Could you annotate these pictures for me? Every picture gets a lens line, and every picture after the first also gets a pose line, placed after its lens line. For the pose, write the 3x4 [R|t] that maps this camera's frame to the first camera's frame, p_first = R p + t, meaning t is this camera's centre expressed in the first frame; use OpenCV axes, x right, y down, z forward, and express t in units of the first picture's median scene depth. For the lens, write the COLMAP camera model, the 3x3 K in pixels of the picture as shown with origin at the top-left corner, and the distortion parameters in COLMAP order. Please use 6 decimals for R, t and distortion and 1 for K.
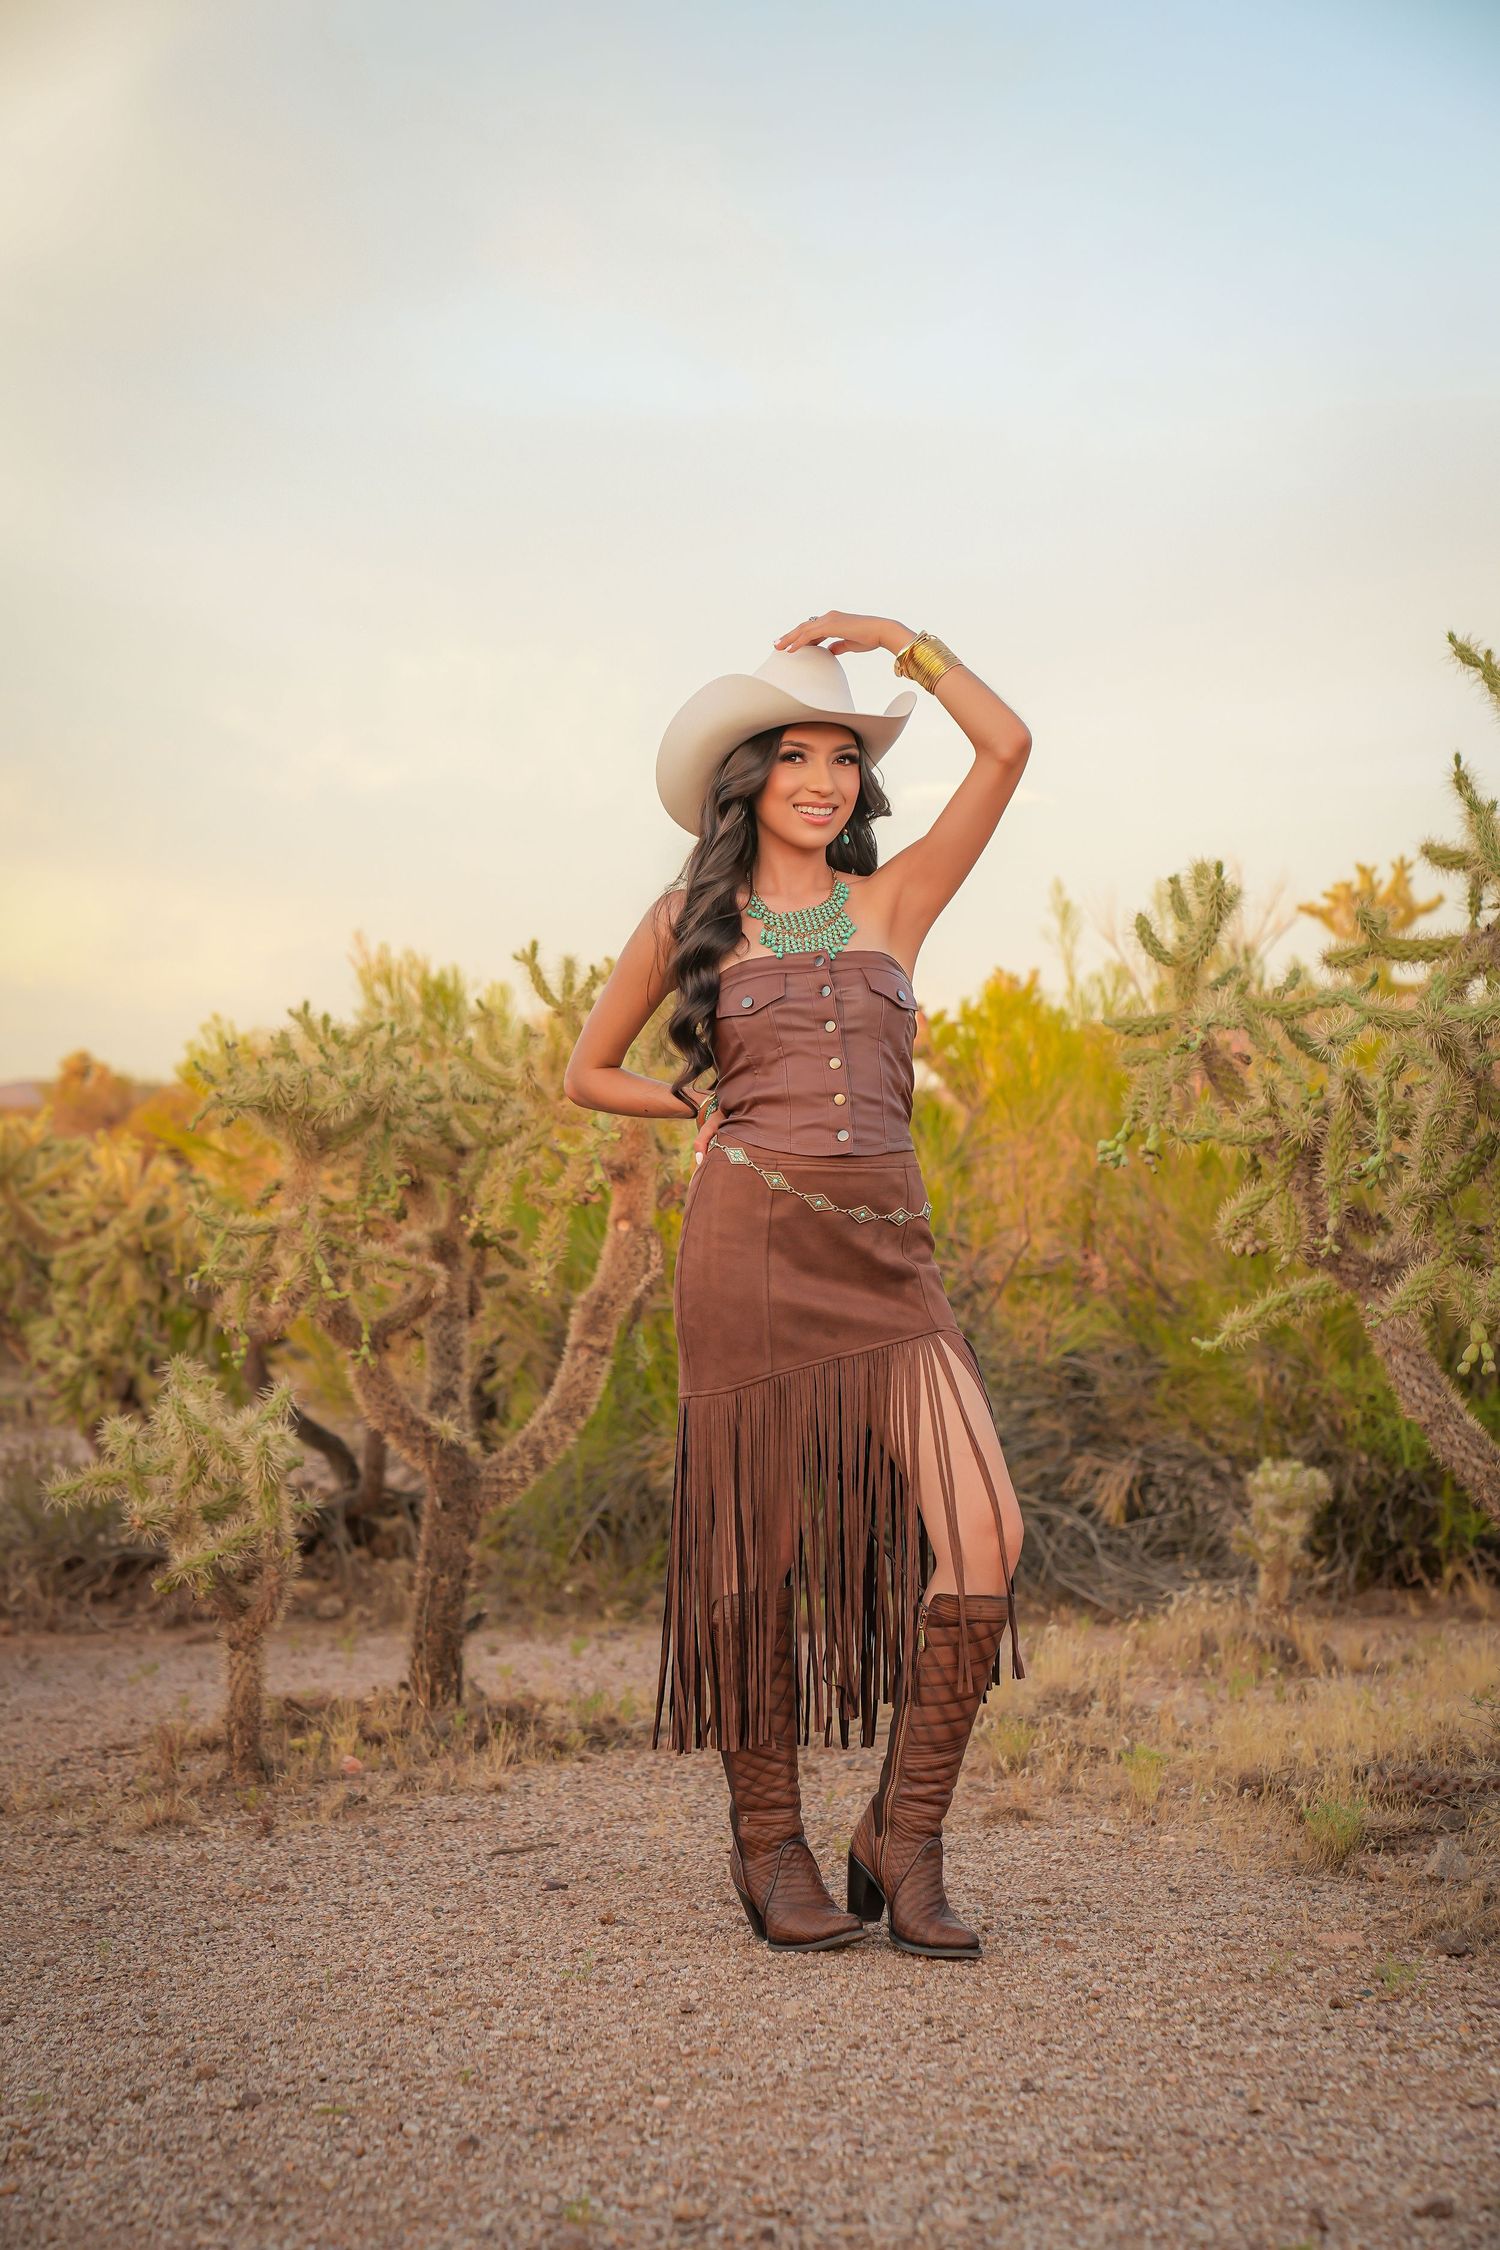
lens RADIAL K [[4246.0, 0, 748.0], [0, 4246.0, 1137.3], [0, 0, 1]] dist [0.357298, 0.395023]
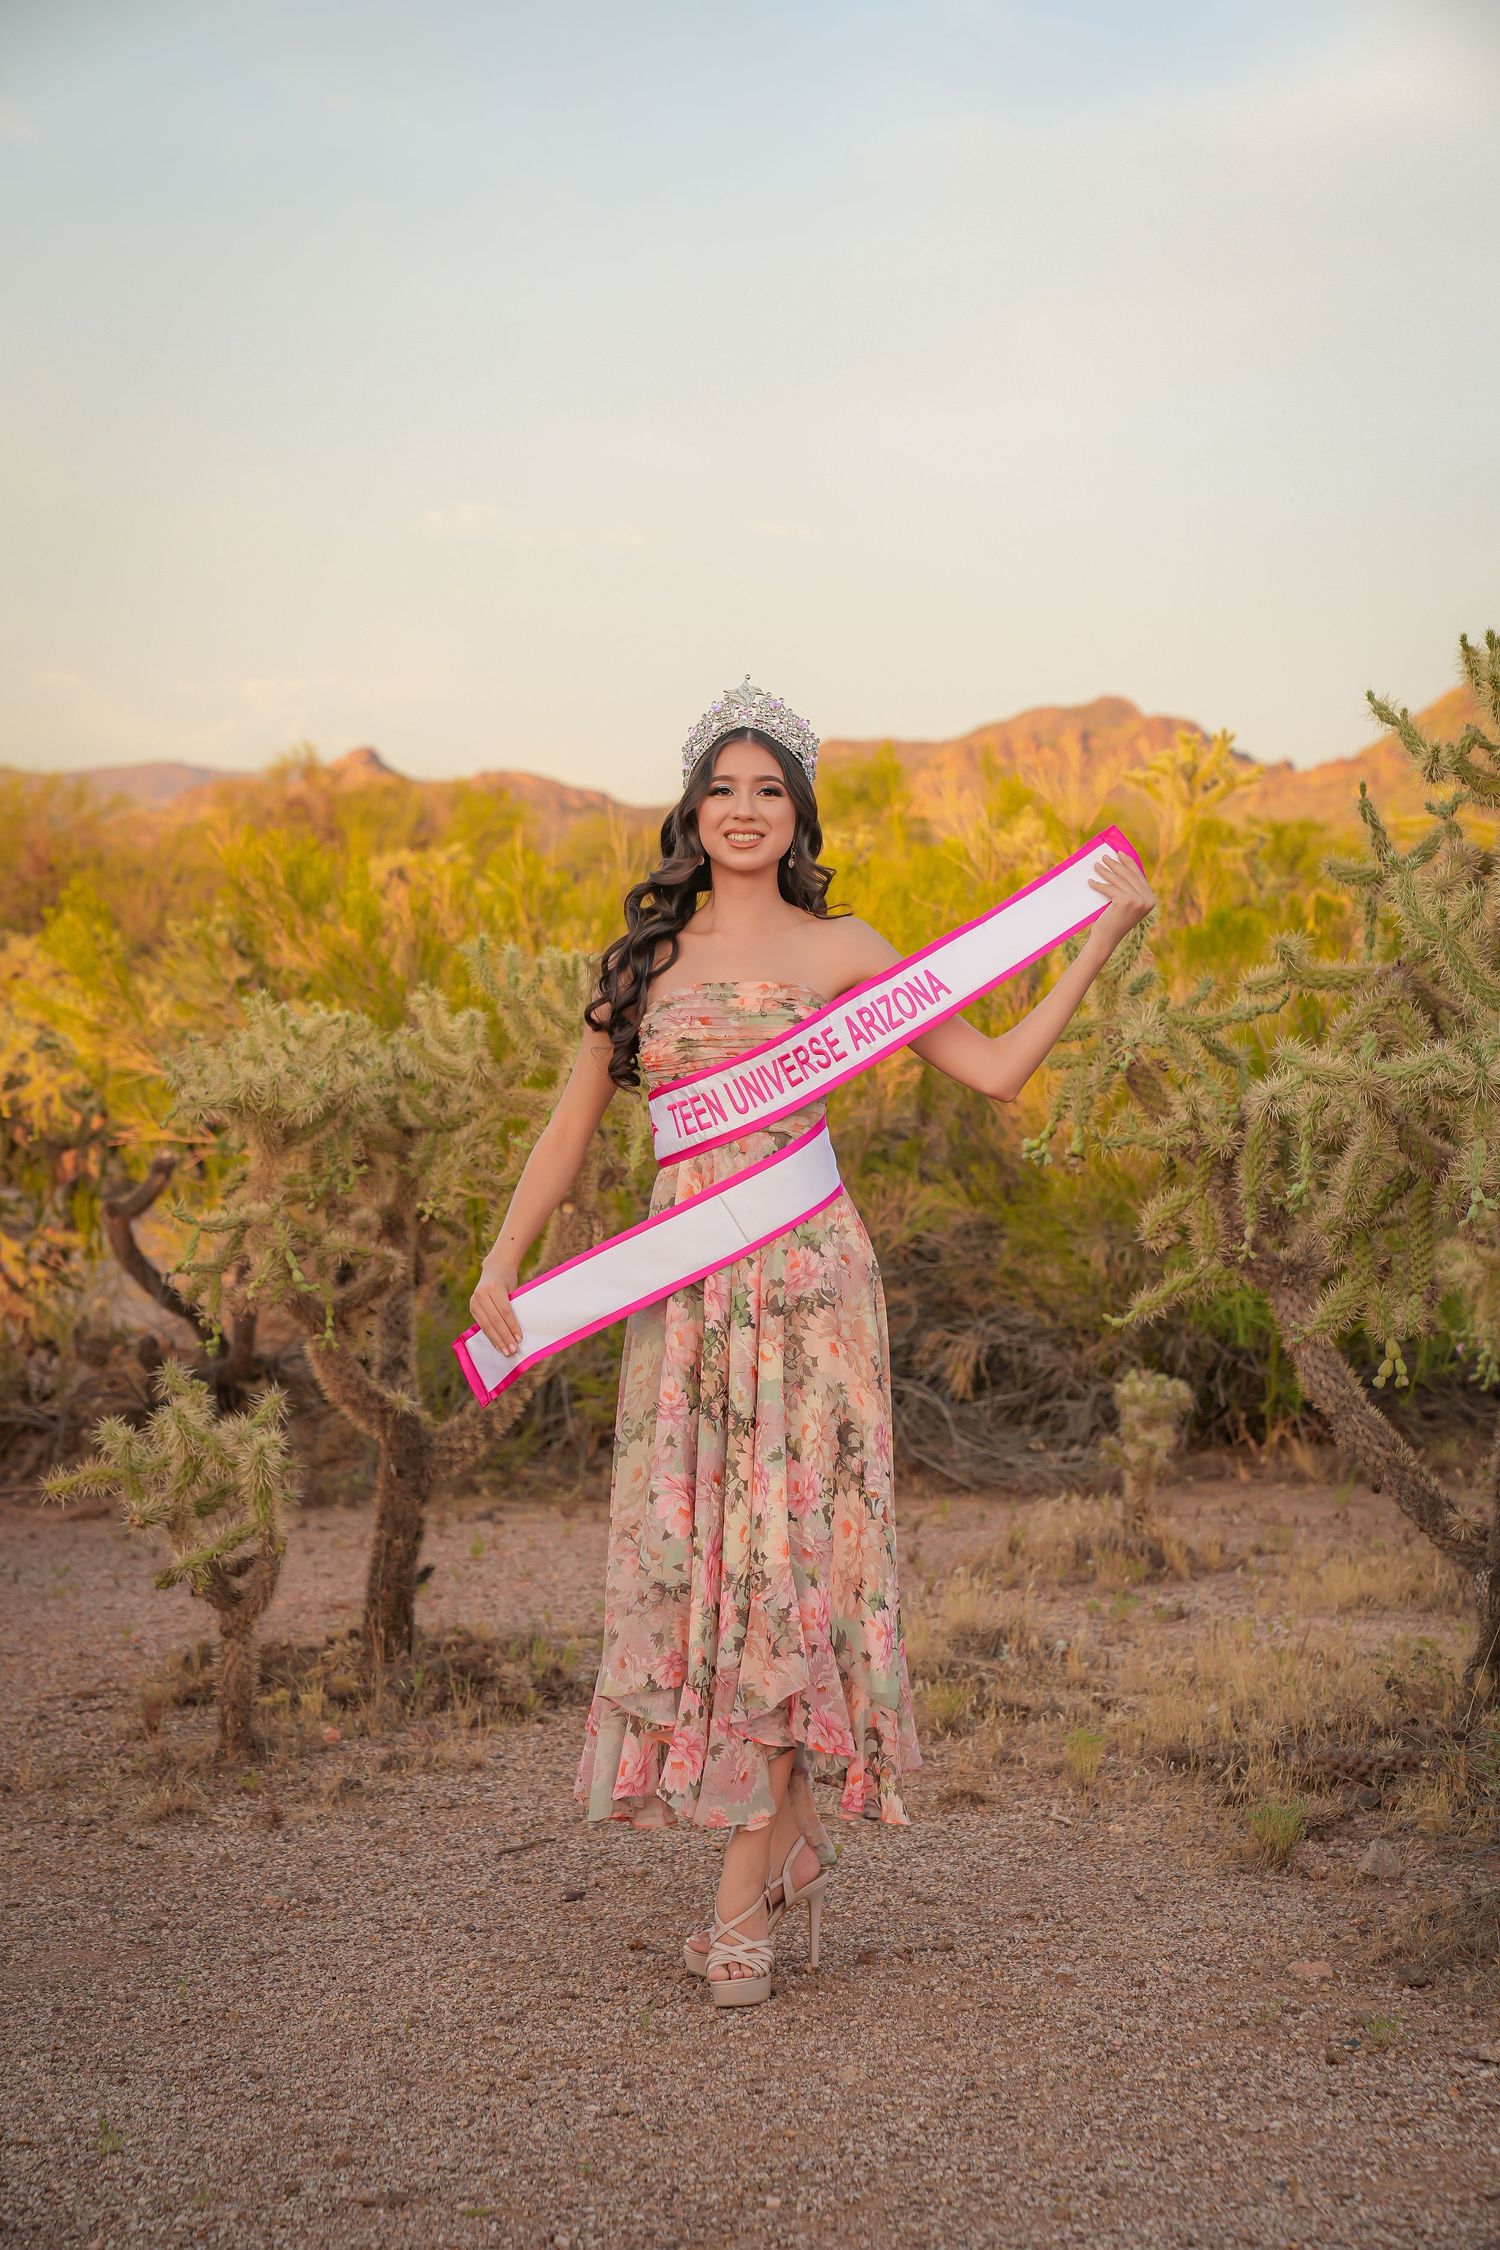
lens RADIAL K [[4246.0, 0, 748.0], [0, 4246.0, 1137.3], [0, 0, 1]] dist [0.357298, 0.395023]
pose [[0.998104, -0.002332, 0.061509, -0.052885], [-0.001707, 0.997849, 0.065537, -0.070487], [-0.061530, -0.065517, 0.995953, -0.057485]]
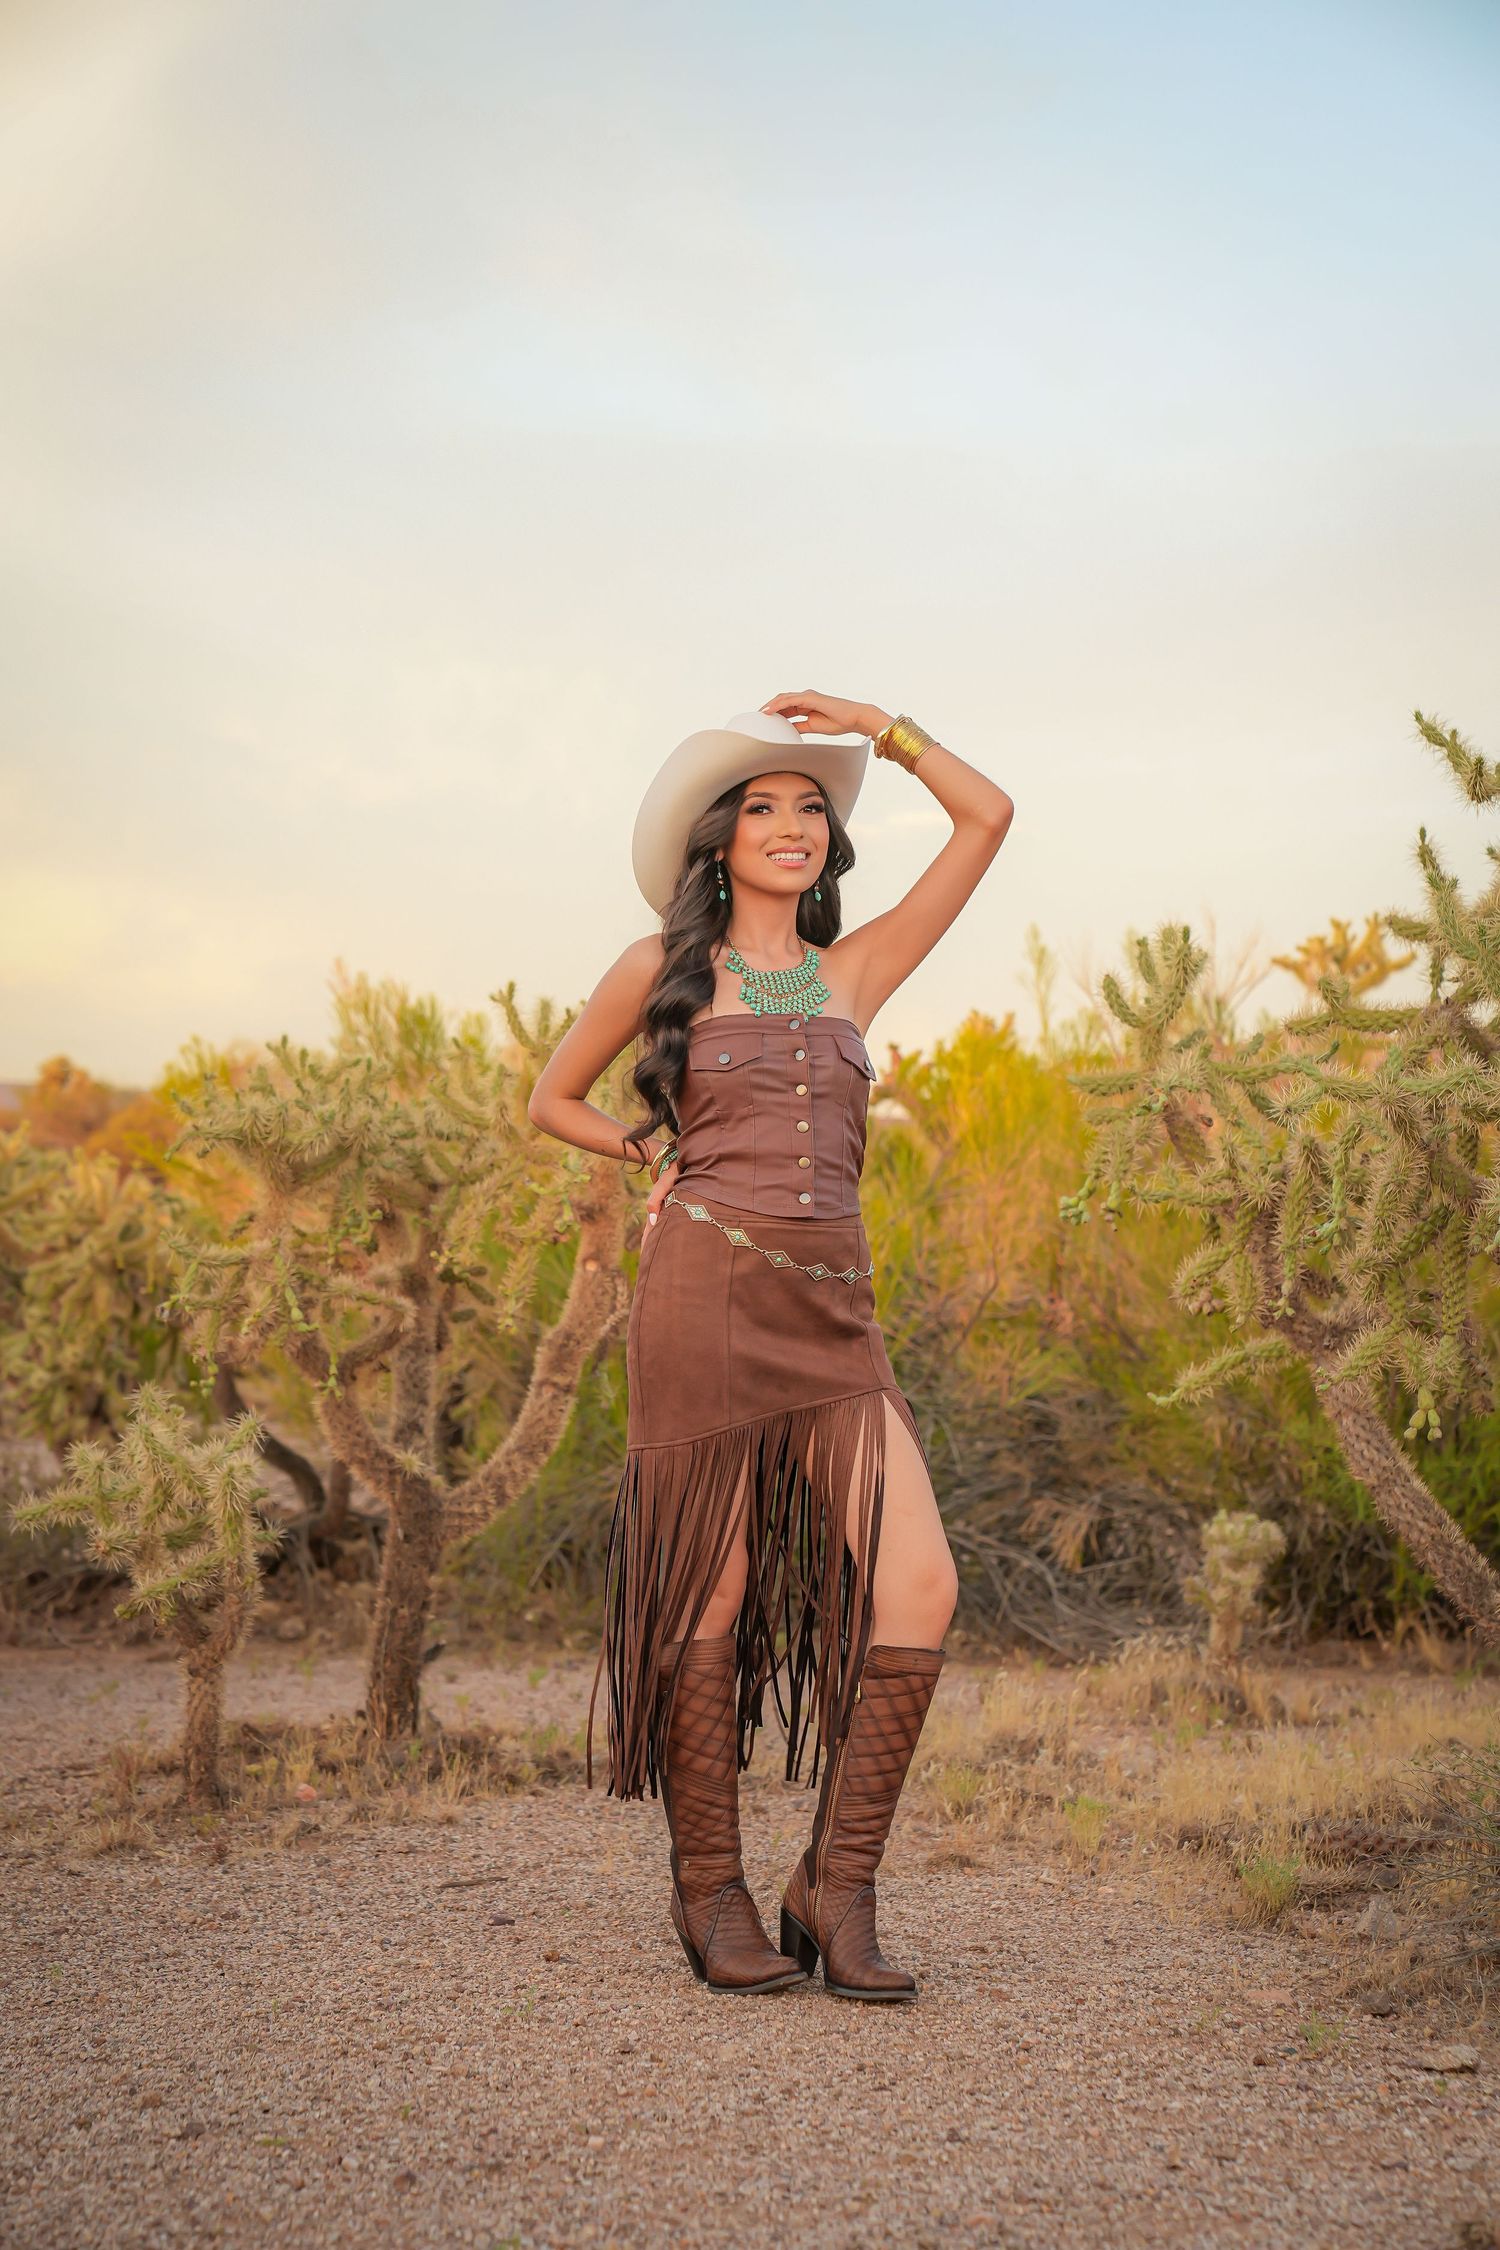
lens RADIAL K [[4246.0, 0, 748.0], [0, 4246.0, 1137.3], [0, 0, 1]] dist [0.357298, 0.395023]
pose [[0.999565, 0.029038, 0.005096, 0.002150], [-0.029010, 0.999564, -0.005542, -0.005674], [-0.005255, 0.005391, 0.999972, -0.015401]]
